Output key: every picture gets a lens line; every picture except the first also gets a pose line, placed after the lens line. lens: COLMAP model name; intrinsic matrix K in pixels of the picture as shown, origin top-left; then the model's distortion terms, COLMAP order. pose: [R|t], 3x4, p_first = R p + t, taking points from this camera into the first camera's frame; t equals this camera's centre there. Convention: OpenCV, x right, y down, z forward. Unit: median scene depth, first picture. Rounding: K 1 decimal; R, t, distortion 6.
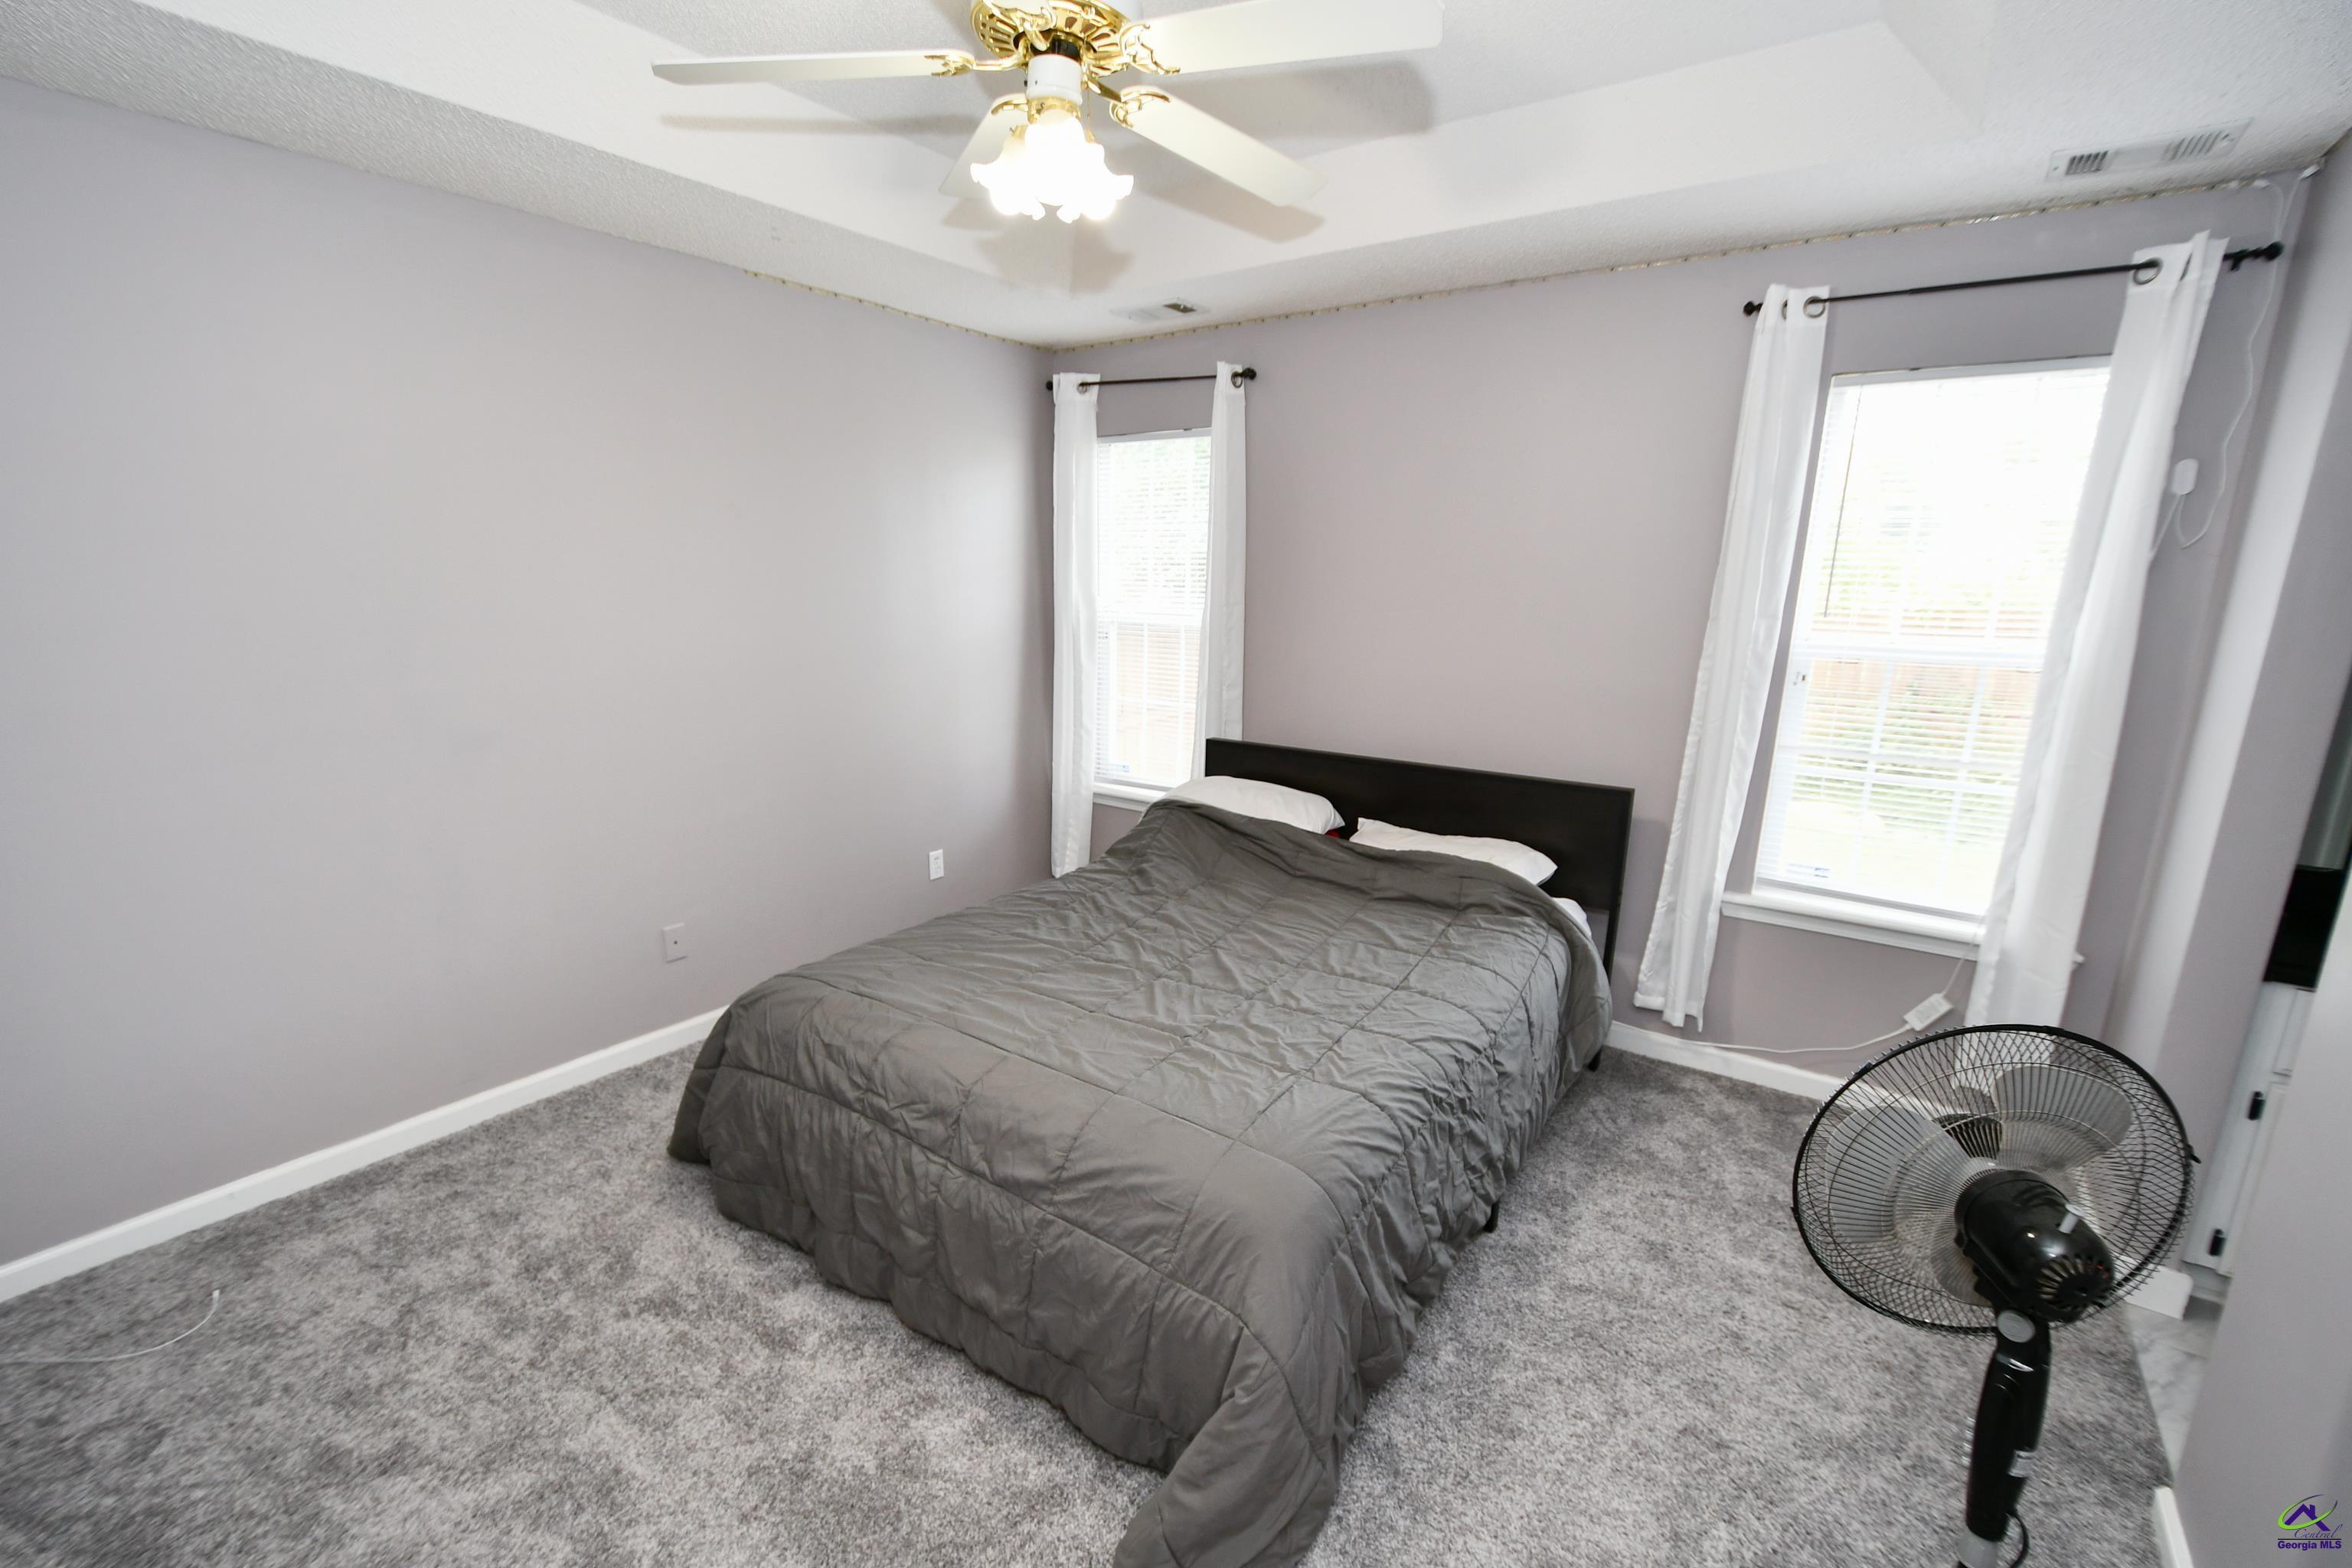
lens RADIAL K [[1063.7, 0, 1163.4], [0, 1063.7, 793.3], [0, 0, 1]] dist [-0.007424, -0.001268]
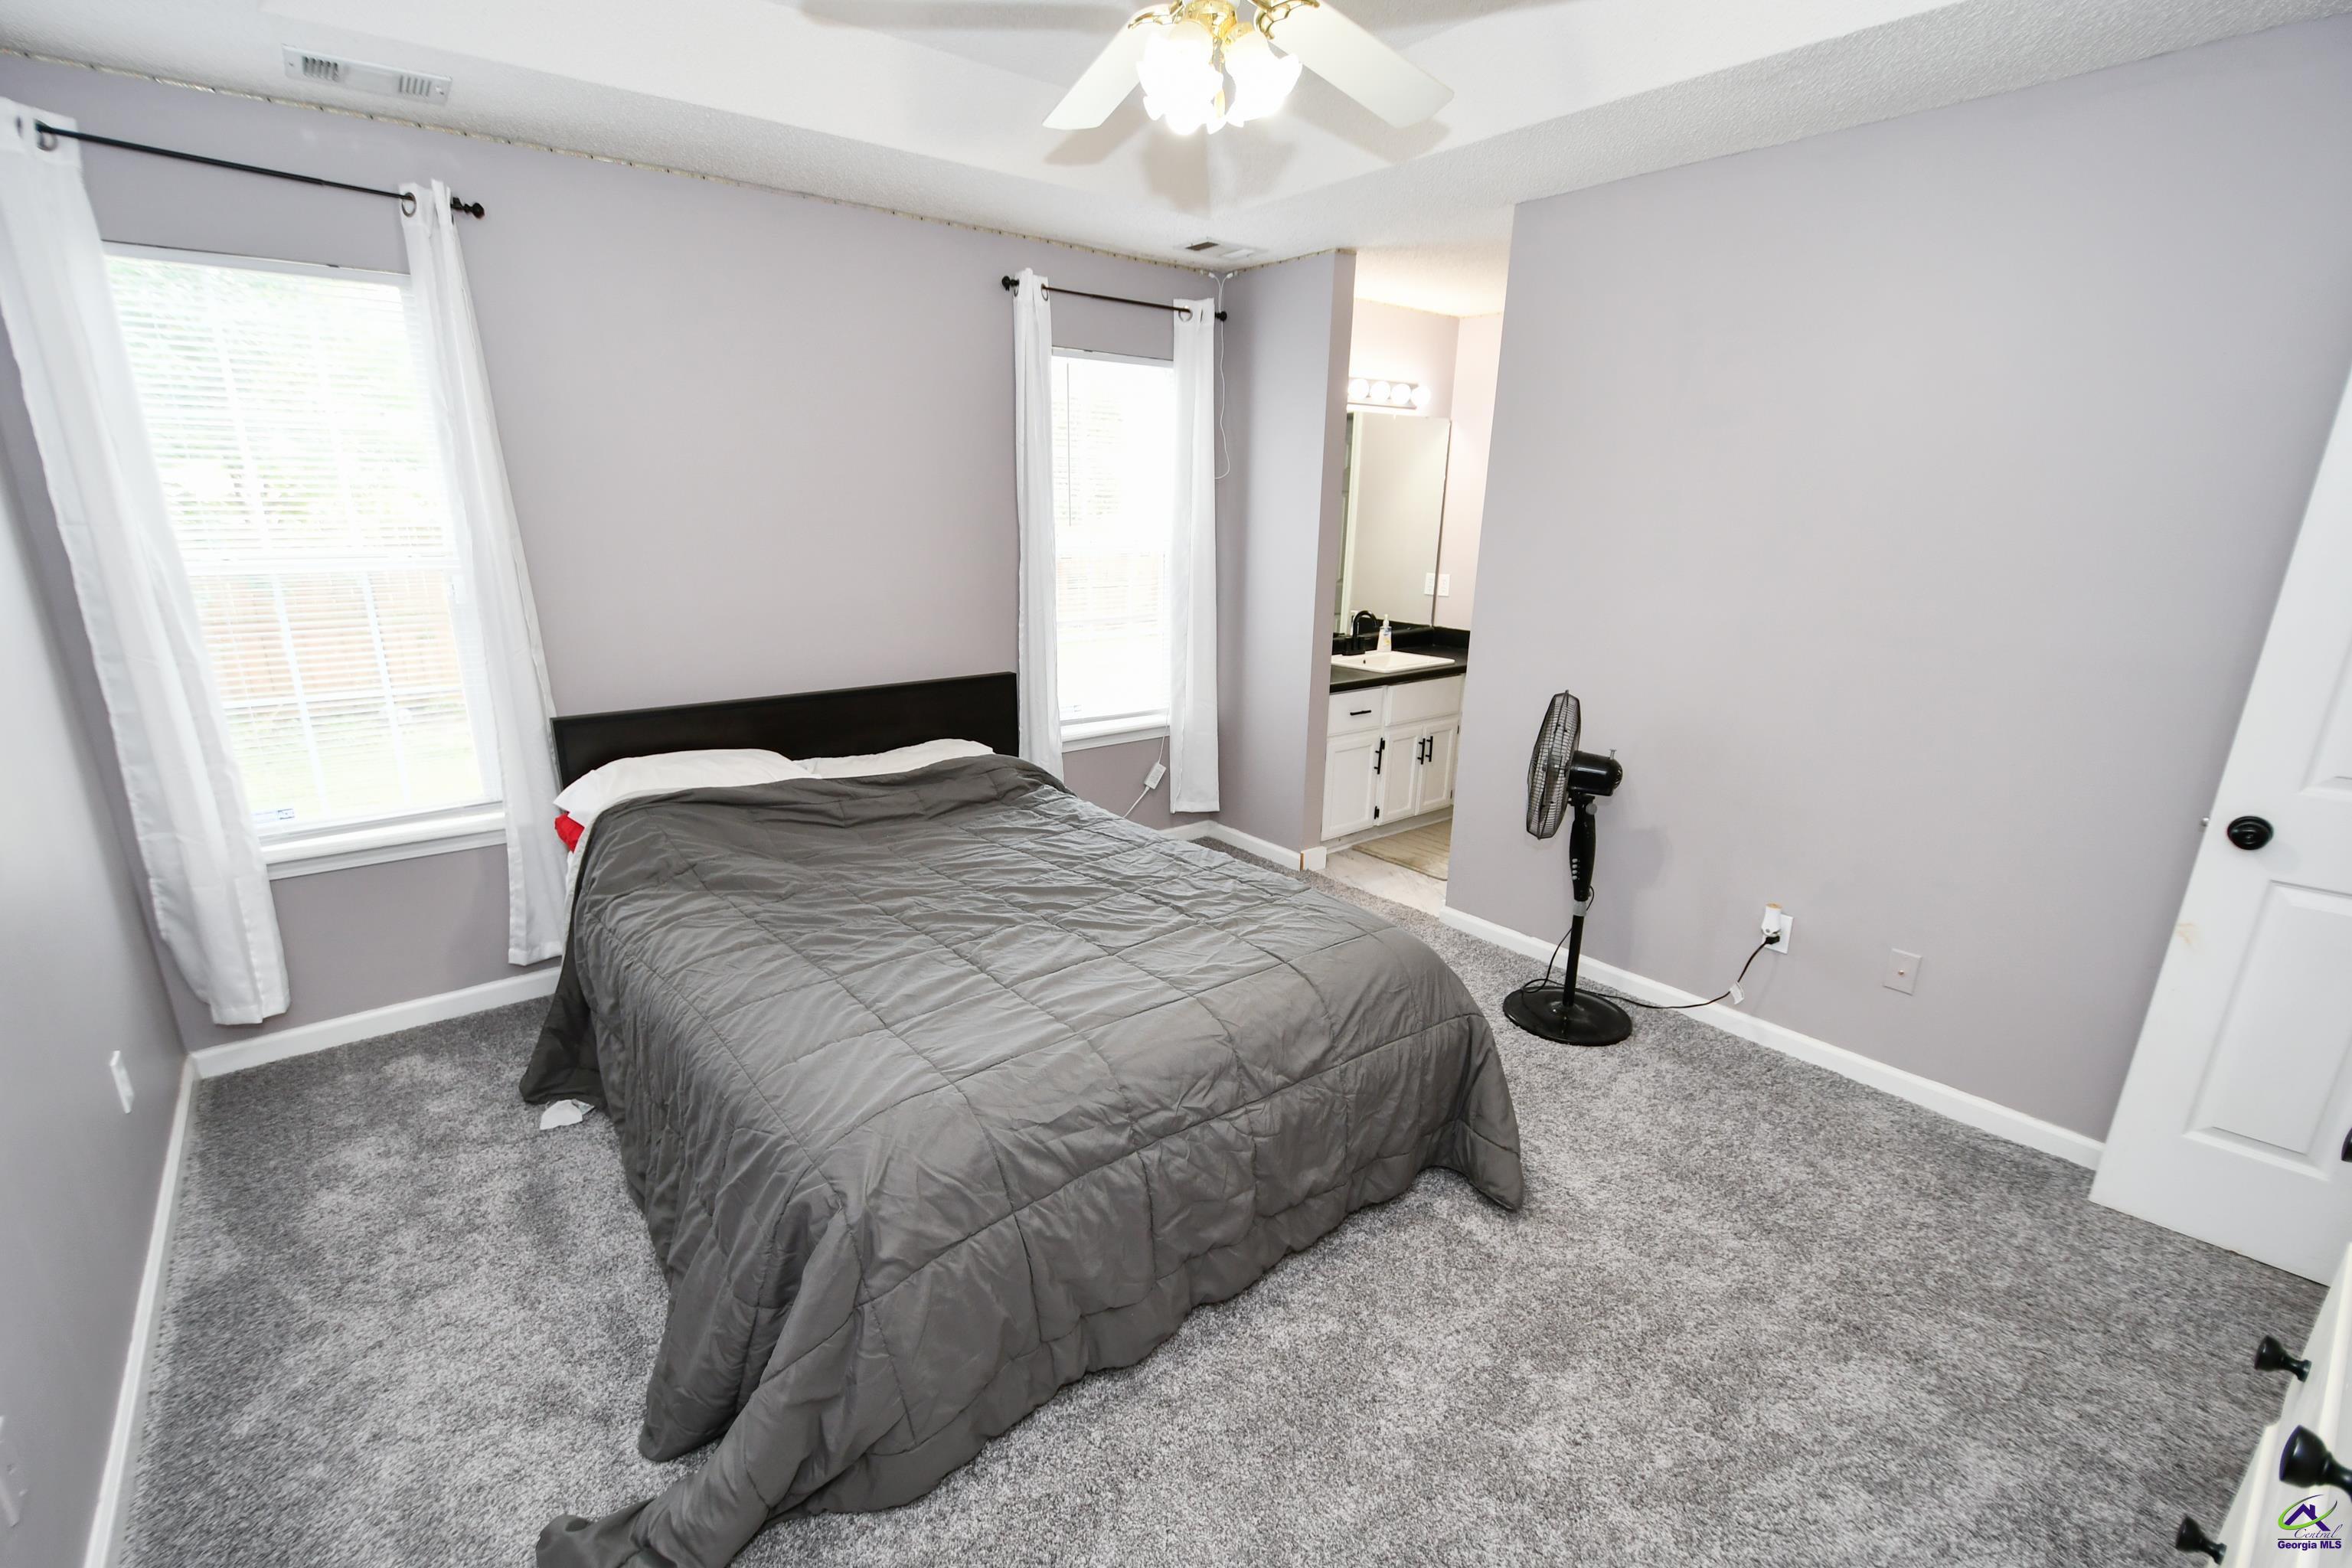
lens RADIAL K [[1033.9, 0, 1165.7], [0, 1033.9, 801.8], [0, 0, 1]] dist [0.000201, -0.003789]
pose [[0.261437, -0.277328, 0.924522, -0.733152], [0.188497, 0.954061, 0.232885, -0.116826], [-0.946636, 0.113385, 0.301702, 0.525605]]
